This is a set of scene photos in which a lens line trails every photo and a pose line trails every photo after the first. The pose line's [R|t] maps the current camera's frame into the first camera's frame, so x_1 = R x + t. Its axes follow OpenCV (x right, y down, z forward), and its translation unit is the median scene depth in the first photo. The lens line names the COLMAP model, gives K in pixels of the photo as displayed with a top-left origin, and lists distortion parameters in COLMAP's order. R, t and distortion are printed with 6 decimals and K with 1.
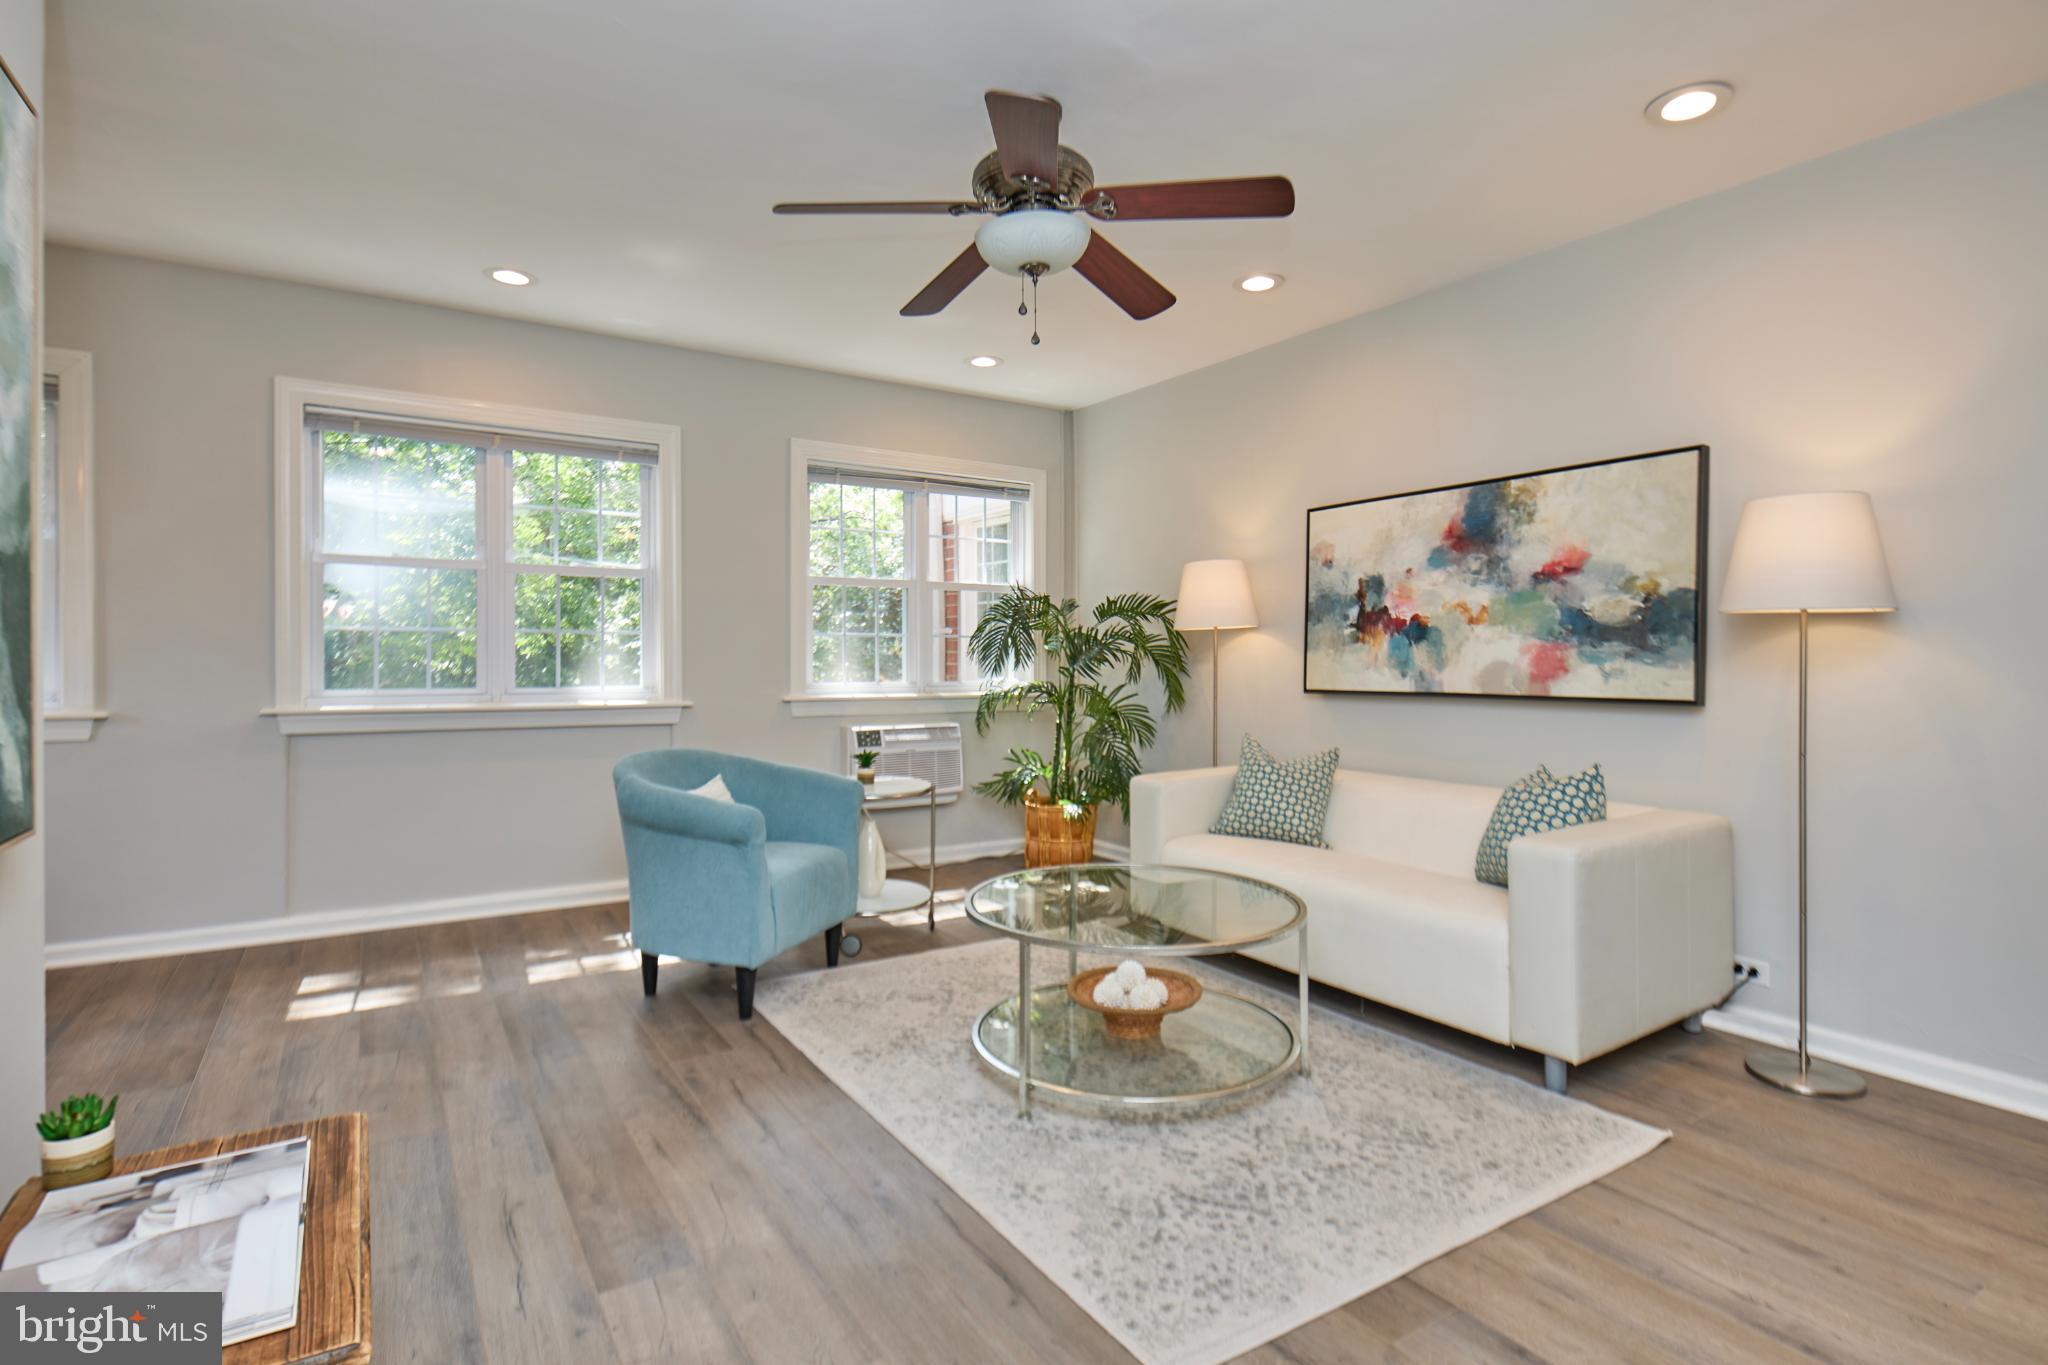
lens RADIAL K [[1026.8, 0, 1030.0], [0, 1026.8, 649.6], [0, 0, 1]] dist [0.003040, -0.000044]
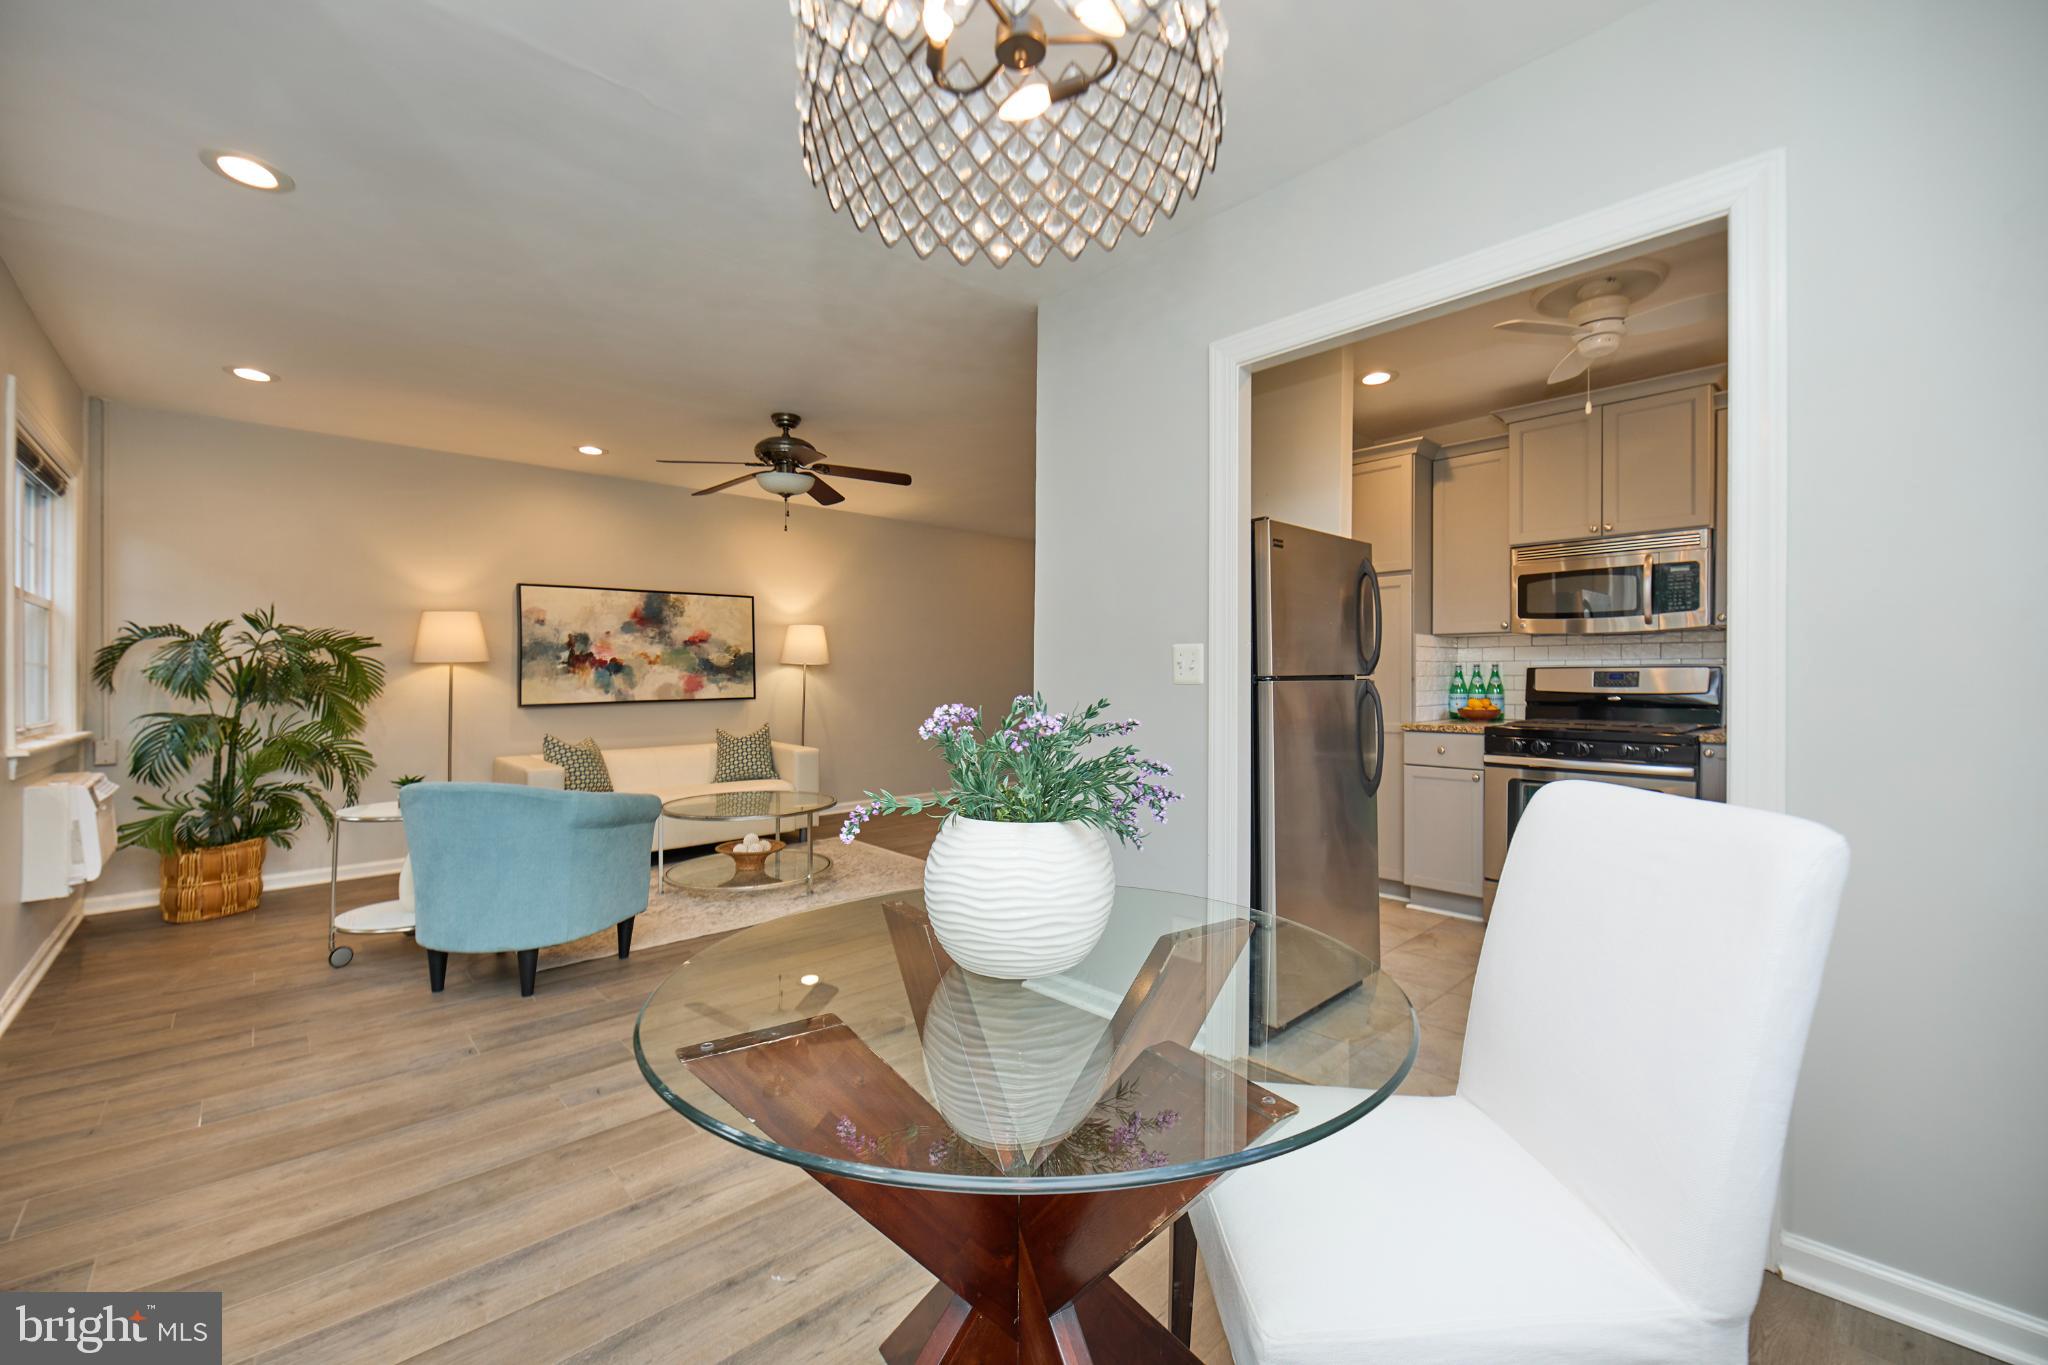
lens RADIAL K [[819.1, 0, 1032.2], [0, 819.1, 667.8], [0, 0, 1]] dist [-0.009744, -0.000252]
pose [[-0.178968, 0.004697, 0.983844, -1.208186], [-0.000812, 0.999988, -0.004921, -0.011191], [-0.983855, -0.001679, -0.178962, 0.569529]]
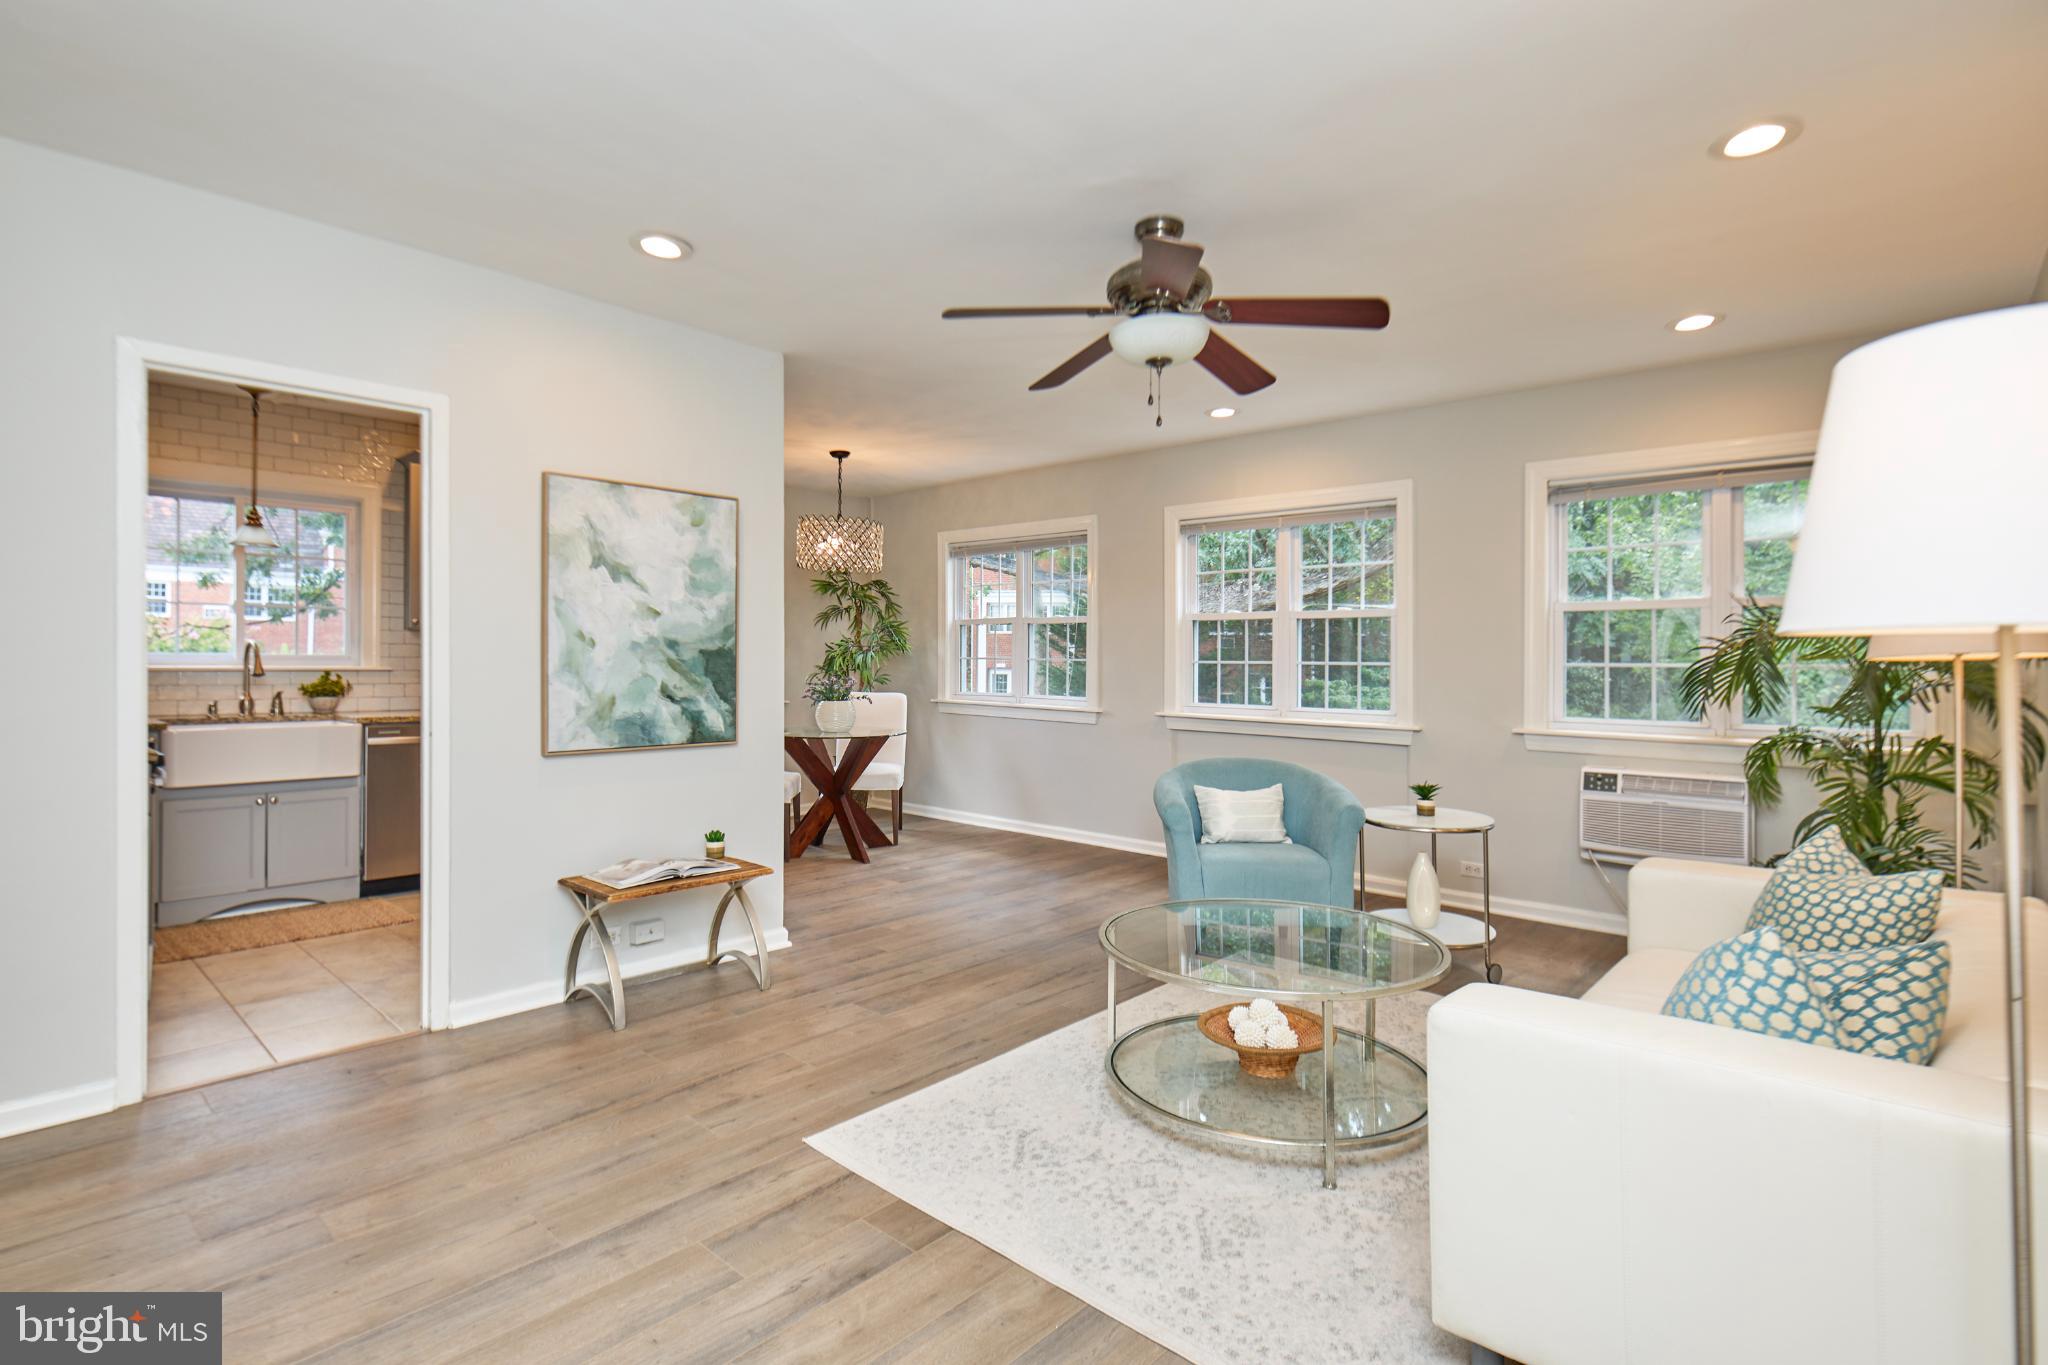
lens RADIAL K [[985.5, 0, 1013.6], [0, 985.5, 668.1], [0, 0, 1]] dist [-0.000985, -0.000304]
pose [[0.258589, 0.003258, -0.965982, 0.740795], [-0.003438, 0.999991, 0.002453, -0.016889], [0.965981, 0.002687, 0.258598, 0.392300]]
